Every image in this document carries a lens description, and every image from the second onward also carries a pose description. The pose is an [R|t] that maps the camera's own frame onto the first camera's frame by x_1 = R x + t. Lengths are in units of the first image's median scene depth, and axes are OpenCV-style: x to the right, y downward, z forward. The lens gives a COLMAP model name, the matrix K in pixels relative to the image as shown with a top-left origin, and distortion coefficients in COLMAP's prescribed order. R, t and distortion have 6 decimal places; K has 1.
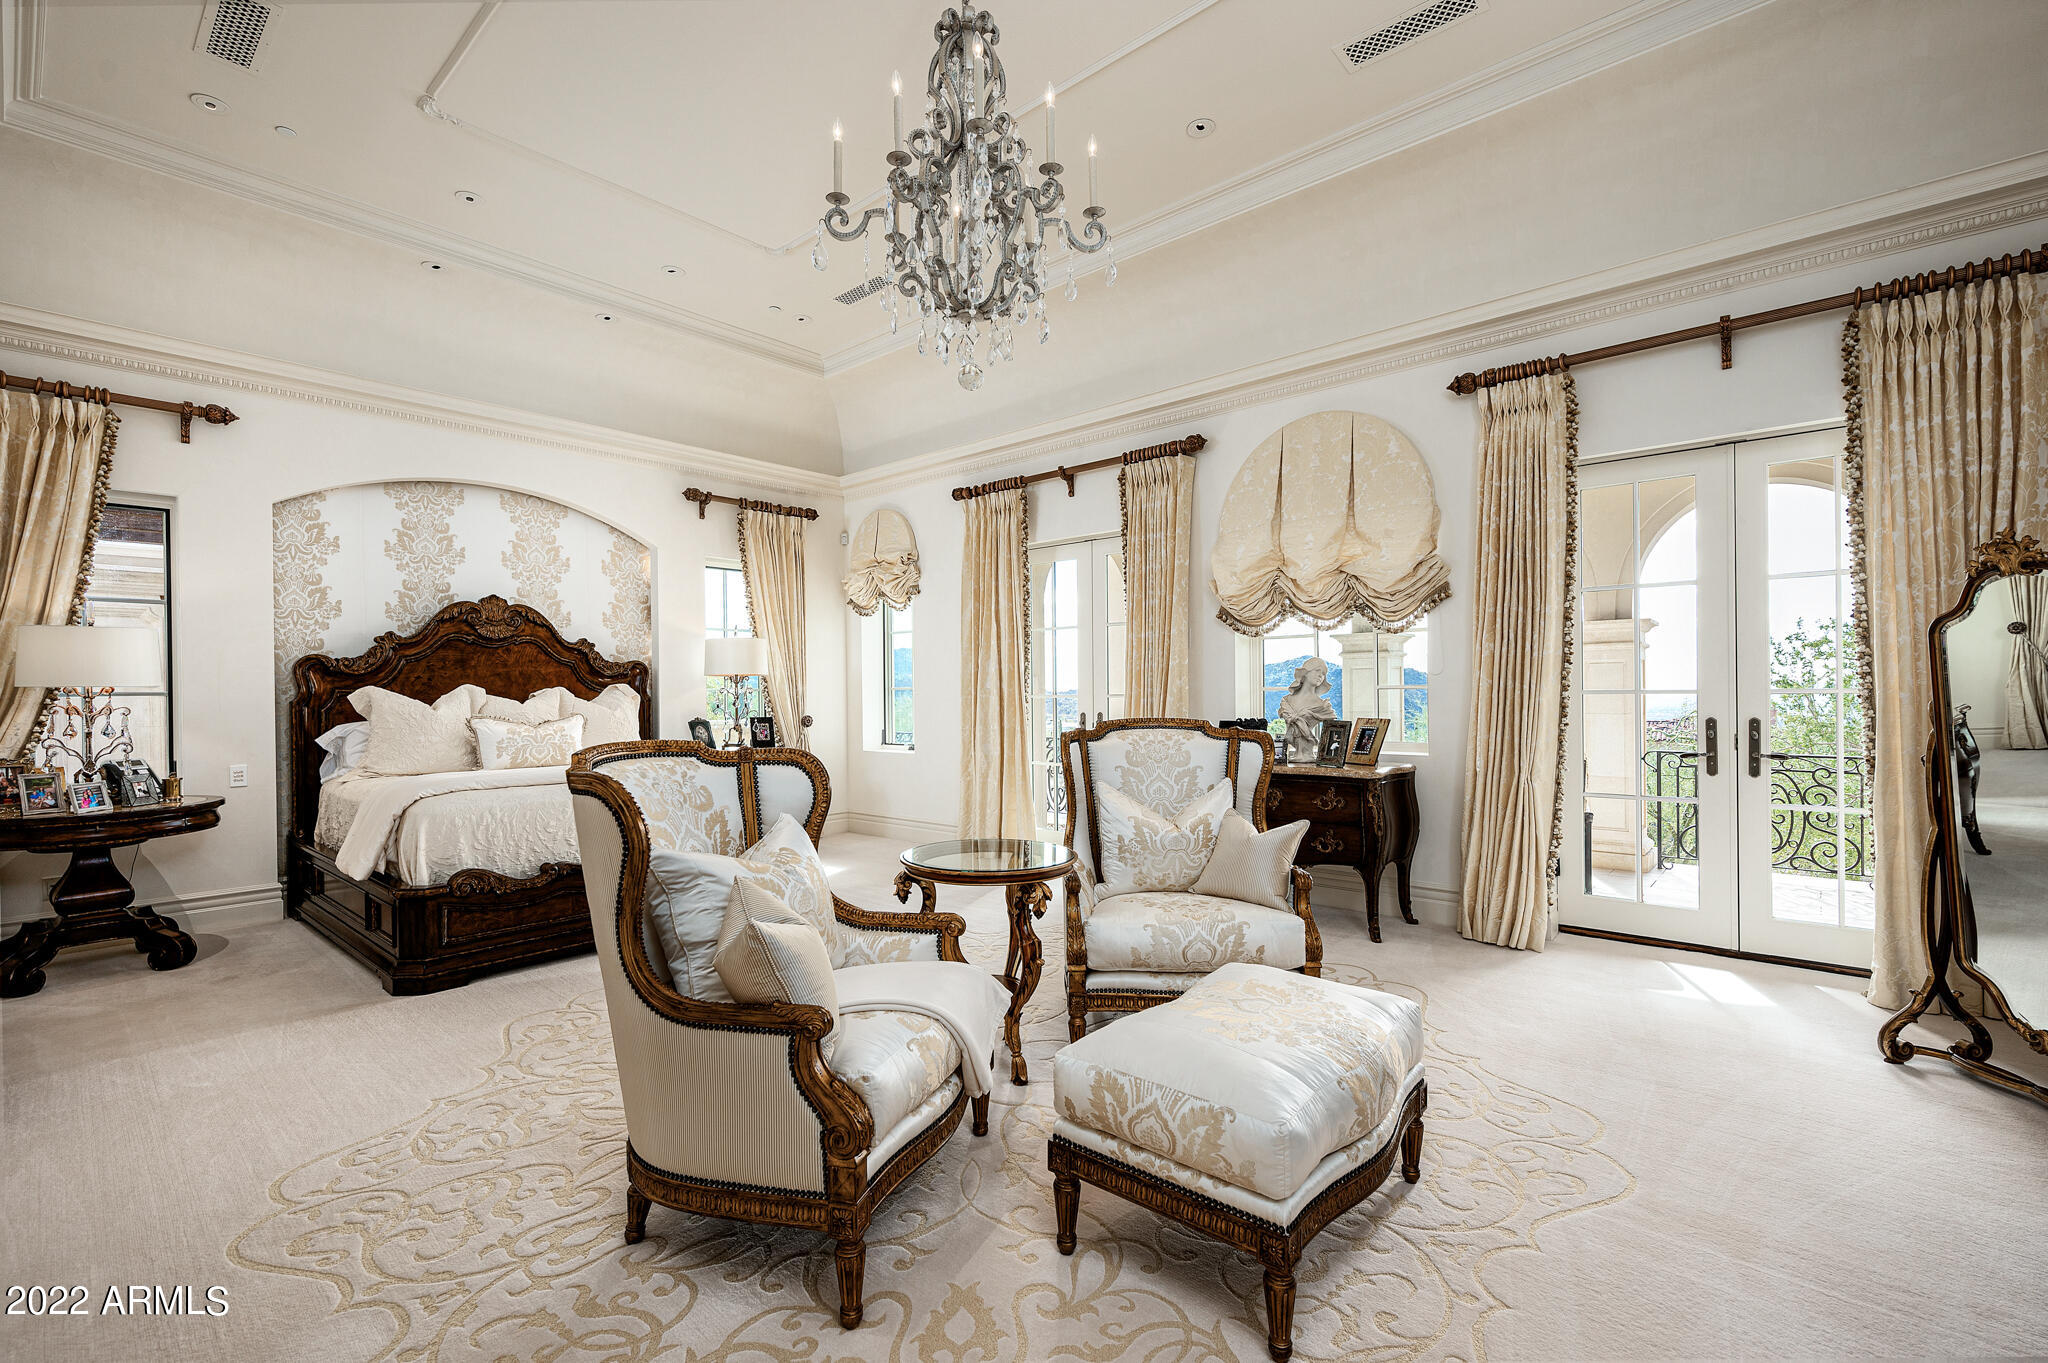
lens RADIAL K [[925.7, 0, 1024.3], [0, 925.7, 682.3], [0, 0, 1]] dist [0.004990, -0.000030]
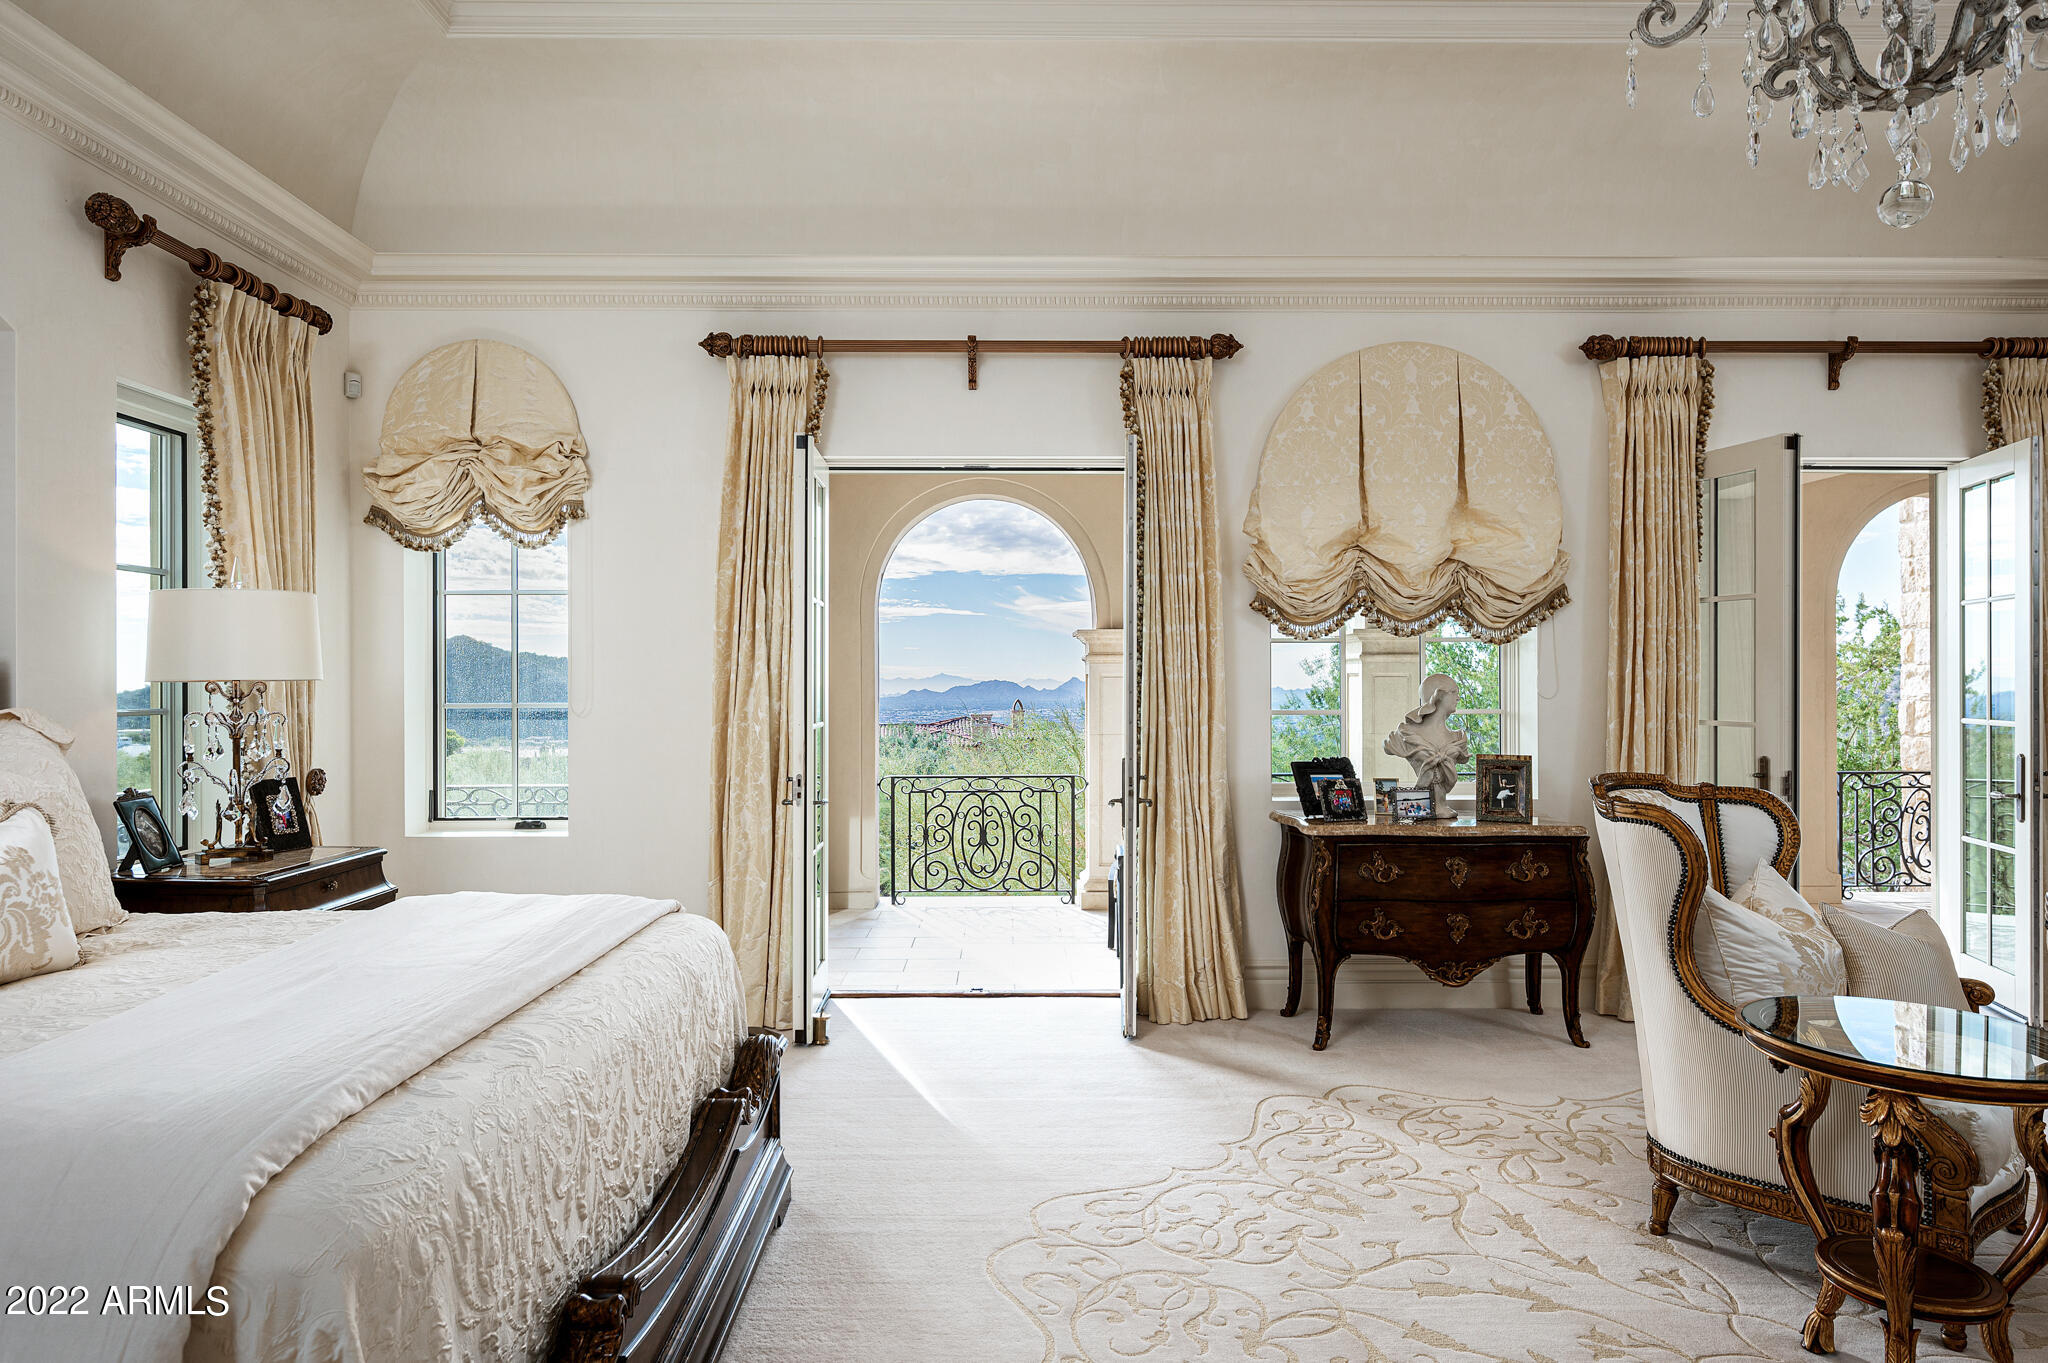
lens RADIAL K [[1178.1, 0, 1020.3], [0, 1178.1, 696.8], [0, 0, 1]] dist [-0.014937, -0.000555]
pose [[0.731242, 0.012821, 0.681998, -0.491644], [-0.009556, 0.999918, -0.008552, 0.002115], [-0.682052, -0.000264, 0.731304, 0.477341]]
